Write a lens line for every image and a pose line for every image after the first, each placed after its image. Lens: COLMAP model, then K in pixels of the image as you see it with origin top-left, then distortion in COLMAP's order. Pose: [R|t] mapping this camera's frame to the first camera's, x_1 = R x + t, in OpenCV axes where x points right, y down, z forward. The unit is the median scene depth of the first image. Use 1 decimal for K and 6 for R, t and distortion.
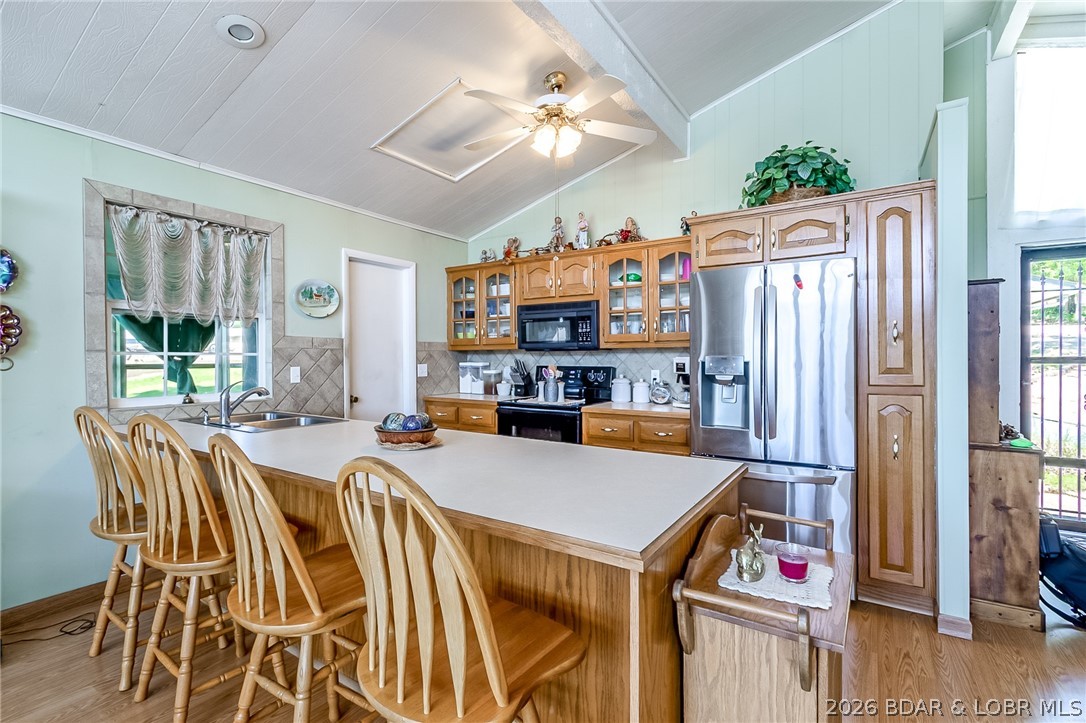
lens RADIAL K [[499.8, 0, 545.4], [0, 499.8, 357.0], [0, 0, 1]] dist [-0.016146, -0.000139]
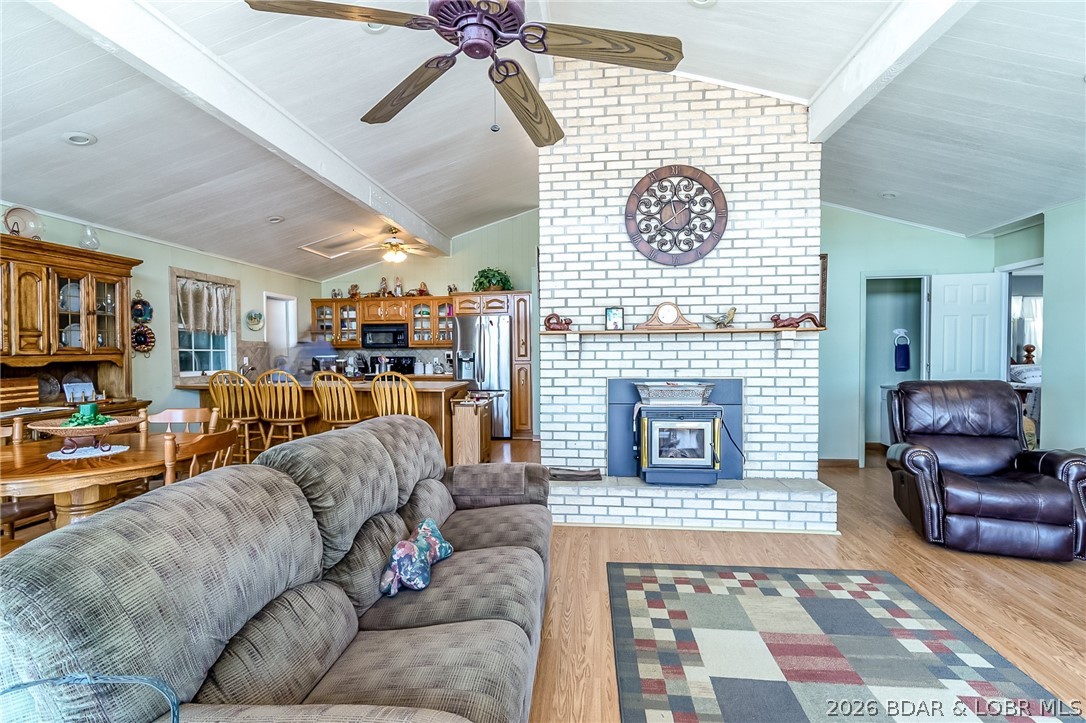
lens RADIAL K [[484.7, 0, 544.5], [0, 484.7, 359.1], [0, 0, 1]] dist [0.001272, 0.000120]
pose [[0.893429, -0.010224, 0.449089, -0.284086], [0.005348, 0.999912, 0.012124, 0.010027], [-0.449173, -0.008431, 0.893405, -1.005922]]
